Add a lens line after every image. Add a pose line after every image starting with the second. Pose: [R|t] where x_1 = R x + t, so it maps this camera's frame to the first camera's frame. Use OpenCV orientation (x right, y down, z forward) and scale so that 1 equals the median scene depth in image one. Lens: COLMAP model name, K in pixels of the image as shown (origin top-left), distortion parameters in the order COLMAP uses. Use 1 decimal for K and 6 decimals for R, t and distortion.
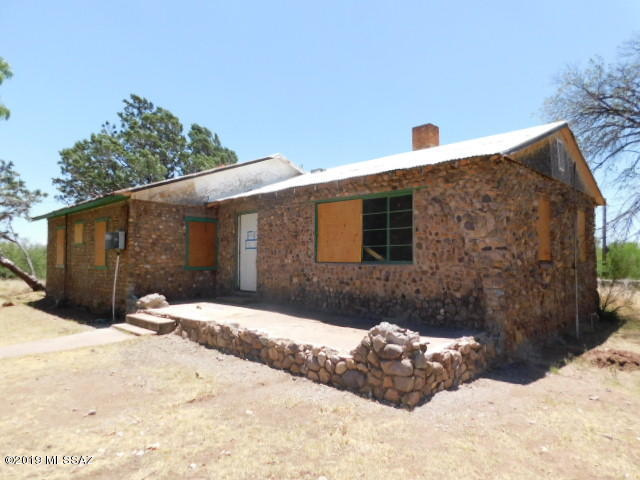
lens RADIAL K [[424.4, 0, 320.0], [0, 424.4, 240.0], [0, 0, 1]] dist [-0.038333, 0.000333]
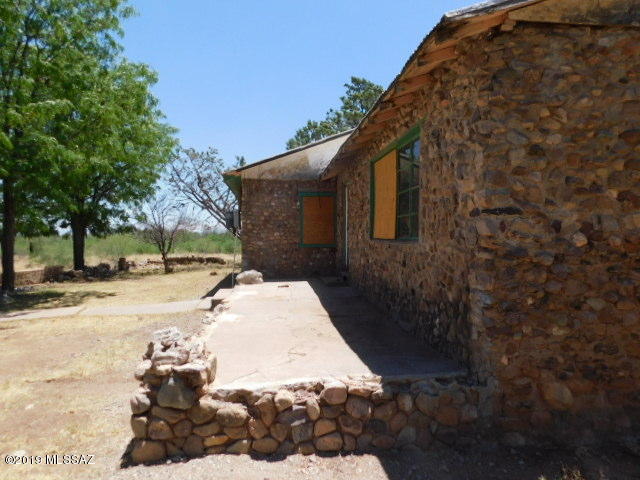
lens RADIAL K [[424.4, 0, 320.0], [0, 424.4, 240.0], [0, 0, 1]] dist [-0.038333, 0.000333]
pose [[0.775357, 0.001564, -0.631521, 0.405168], [0.032252, 0.998594, 0.042071, 0.018391], [0.630699, -0.052988, 0.774217, 0.337989]]
